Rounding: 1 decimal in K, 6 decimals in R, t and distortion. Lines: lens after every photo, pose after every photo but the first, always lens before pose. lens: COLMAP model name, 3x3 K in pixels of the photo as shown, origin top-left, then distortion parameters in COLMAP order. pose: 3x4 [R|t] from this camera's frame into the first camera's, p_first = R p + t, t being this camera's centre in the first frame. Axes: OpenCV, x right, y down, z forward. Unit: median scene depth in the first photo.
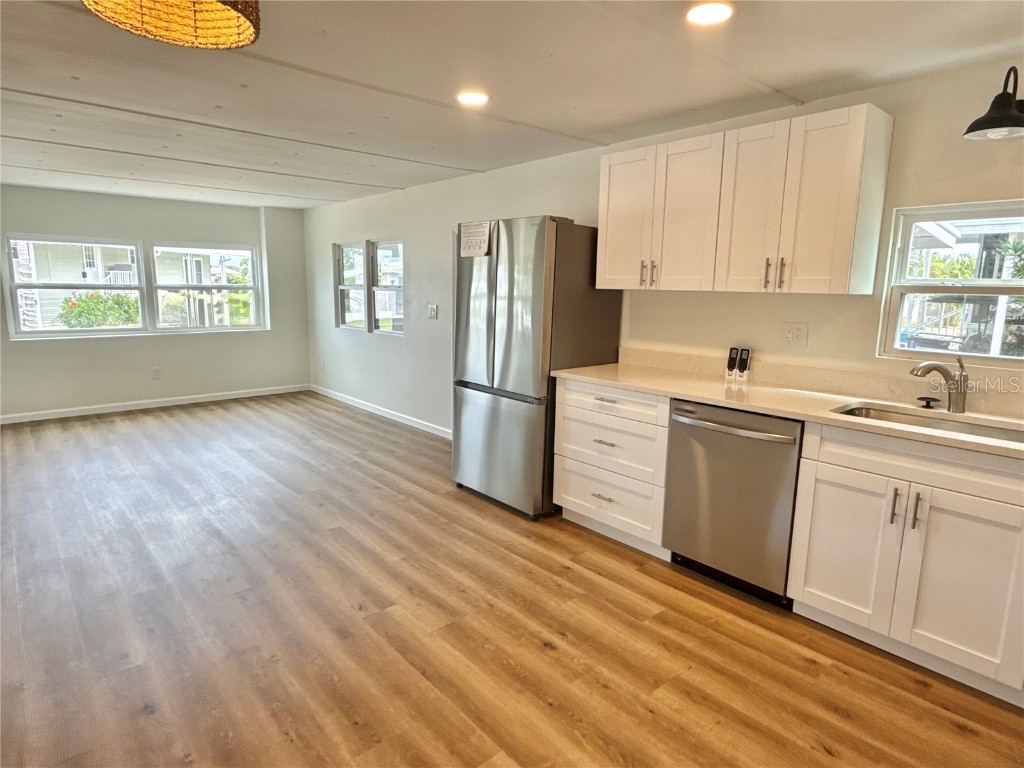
lens RADIAL K [[577.2, 0, 518.5], [0, 577.2, 384.4], [0, 0, 1]] dist [-0.004999, 0.000779]
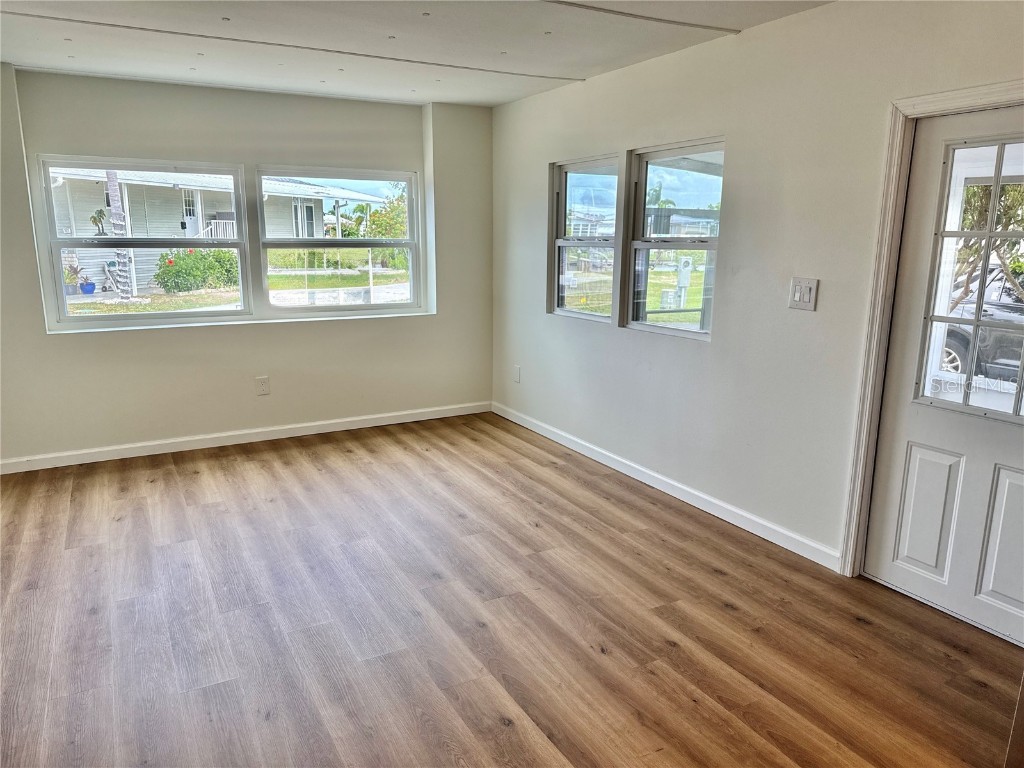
lens RADIAL K [[741.2, 0, 531.1], [0, 741.2, 400.9], [0, 0, 1]] dist [0.042740, -0.045738]
pose [[0.976476, 0.037278, -0.212377, -0.229312], [-0.026747, 0.998276, 0.052247, -0.064881], [0.213959, -0.045338, 0.975790, 0.360320]]
